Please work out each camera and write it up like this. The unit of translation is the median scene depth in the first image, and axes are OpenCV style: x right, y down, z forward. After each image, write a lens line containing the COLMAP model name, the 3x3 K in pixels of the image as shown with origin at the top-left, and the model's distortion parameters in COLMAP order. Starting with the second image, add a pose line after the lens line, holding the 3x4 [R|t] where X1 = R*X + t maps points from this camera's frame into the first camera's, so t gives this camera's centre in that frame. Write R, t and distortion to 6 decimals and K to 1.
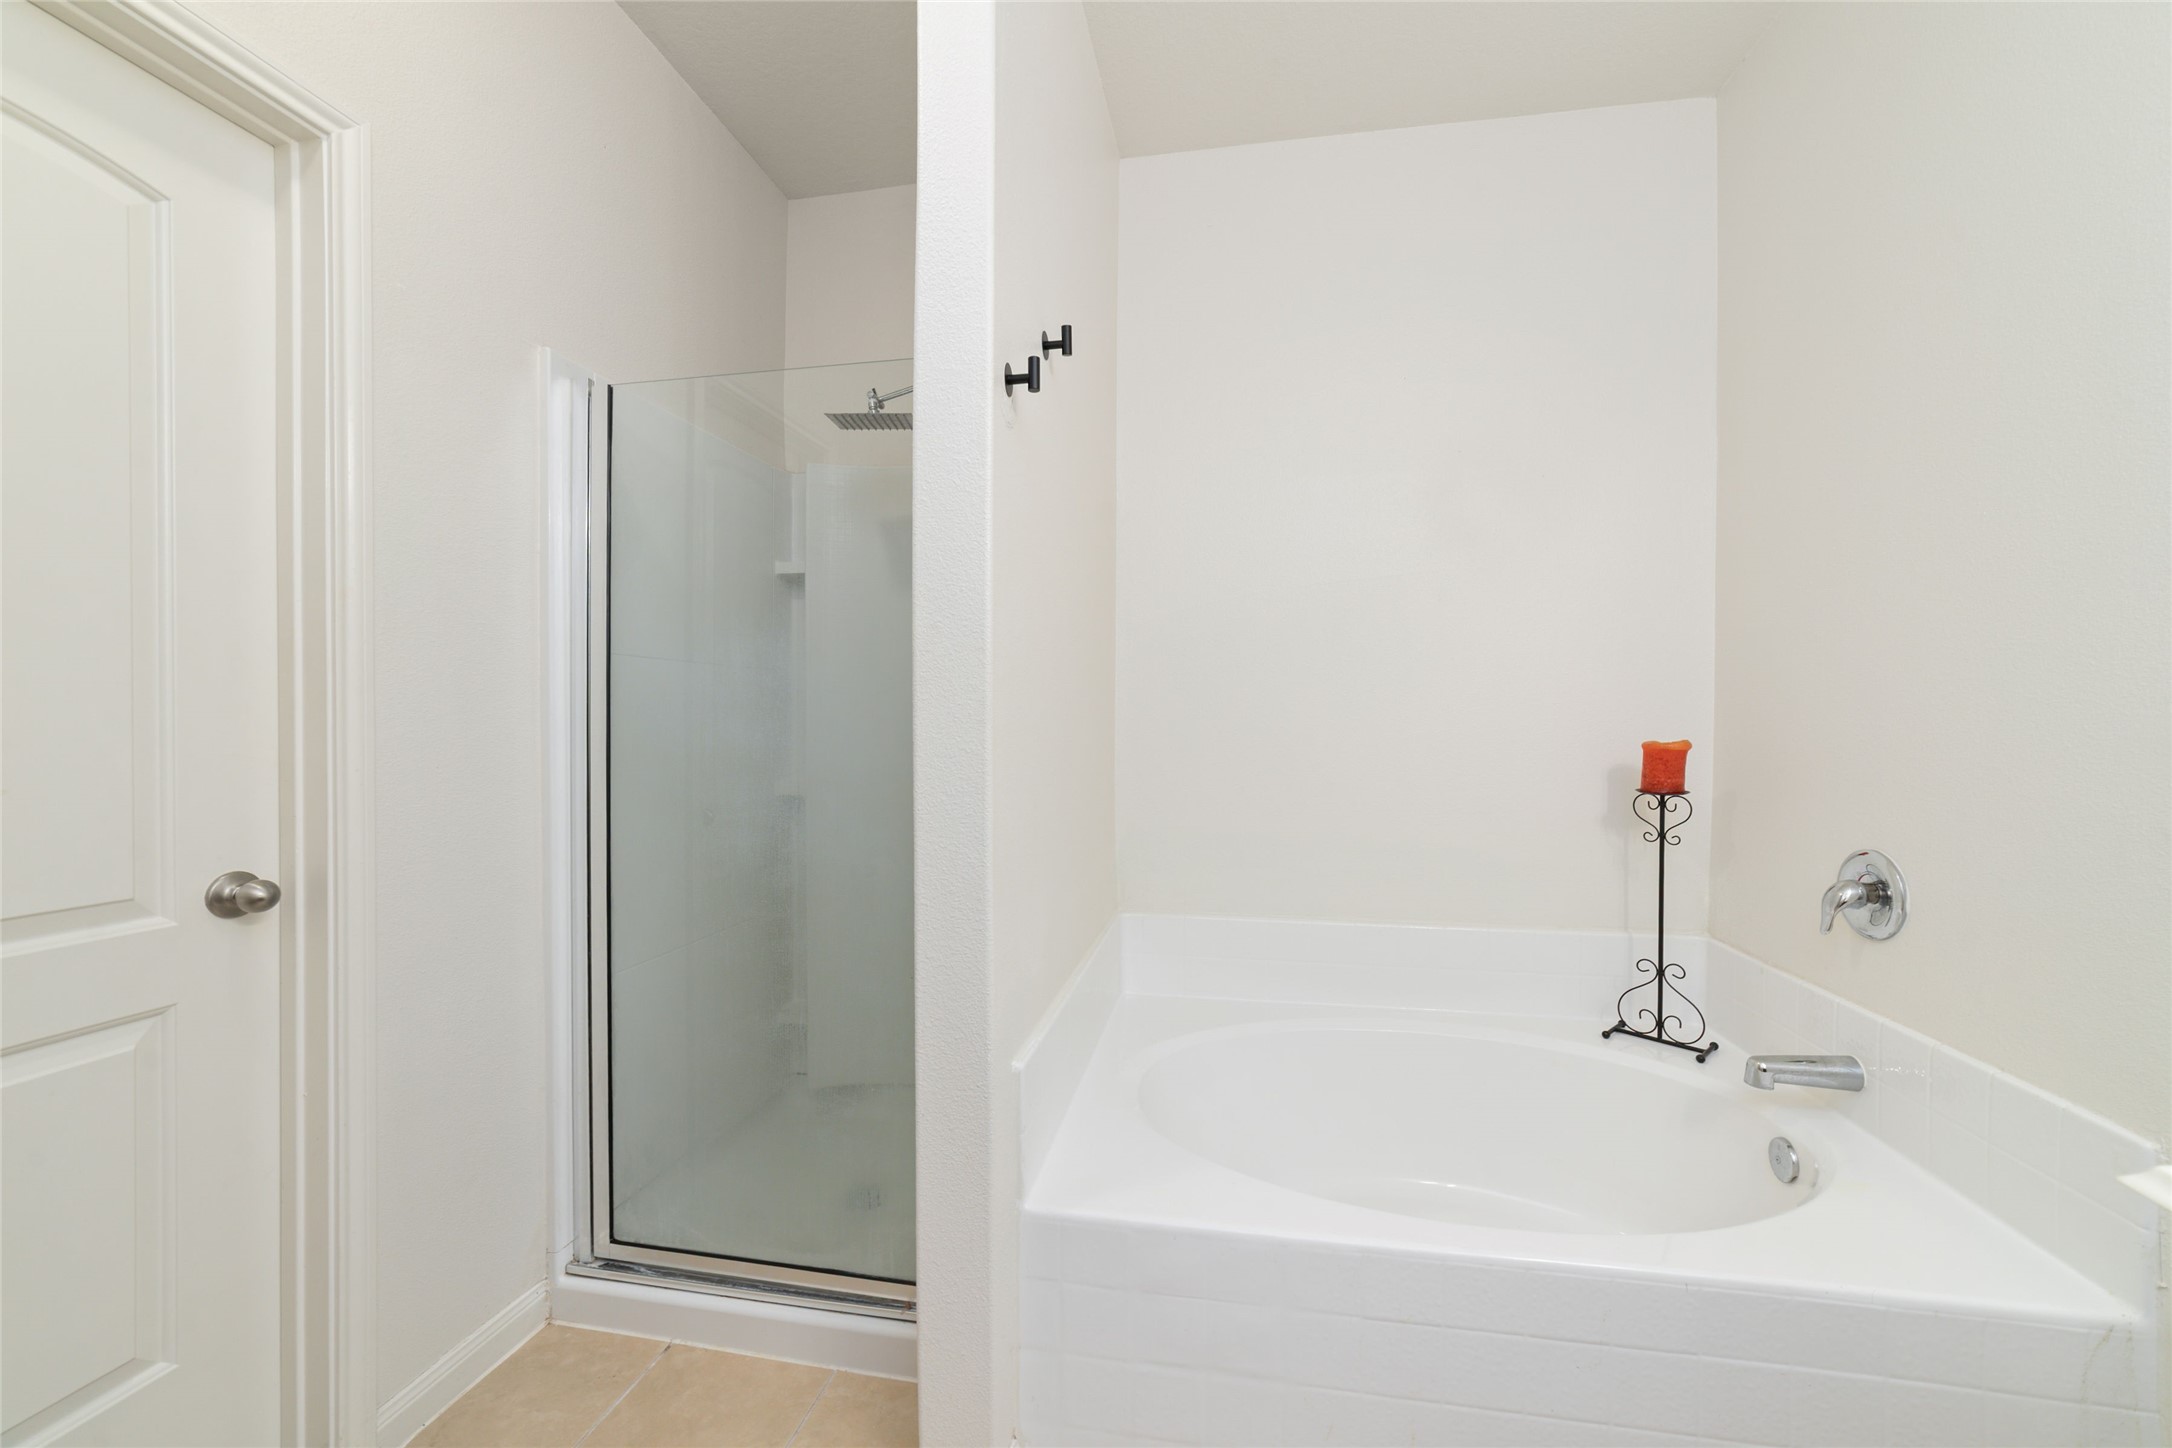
lens RADIAL K [[832.8, 0, 1090.0], [0, 832.8, 727.5], [0, 0, 1]] dist [-0.010702, 0.002370]
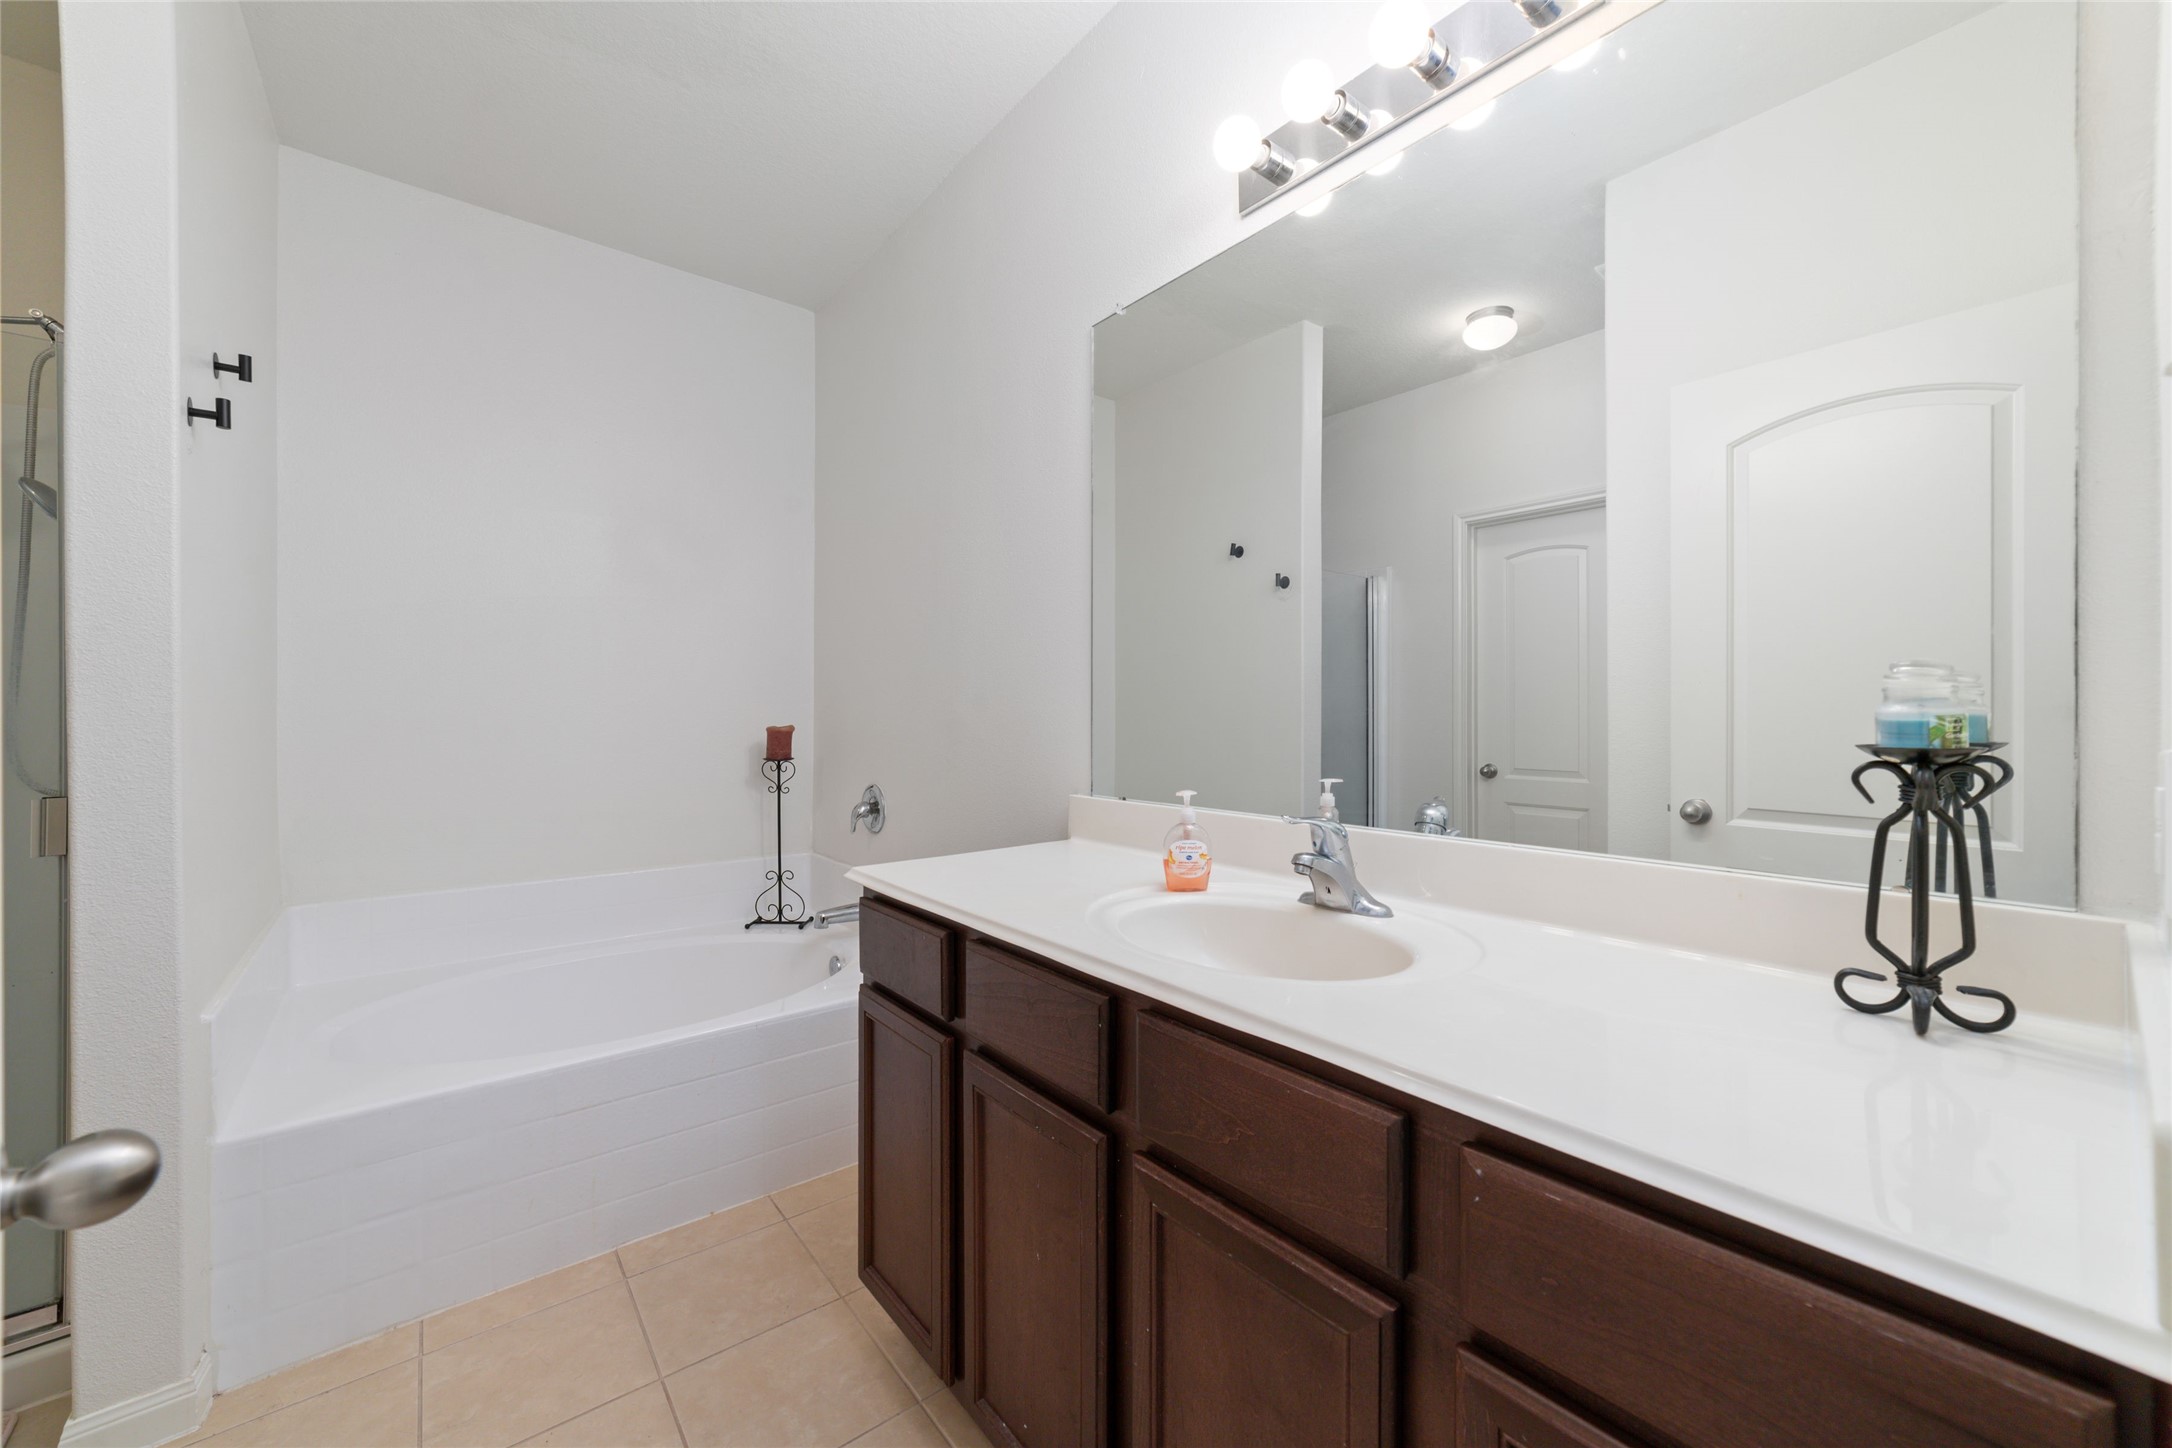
lens RADIAL K [[832.8, 0, 1092.5], [0, 832.8, 720.0], [0, 0, 1]] dist [-0.010702, 0.002370]
pose [[0.644811, -0.007231, 0.764308, -0.111016], [0.005656, 0.999973, 0.004689, 0.001143], [-0.764321, 0.001299, 0.644835, -0.438479]]
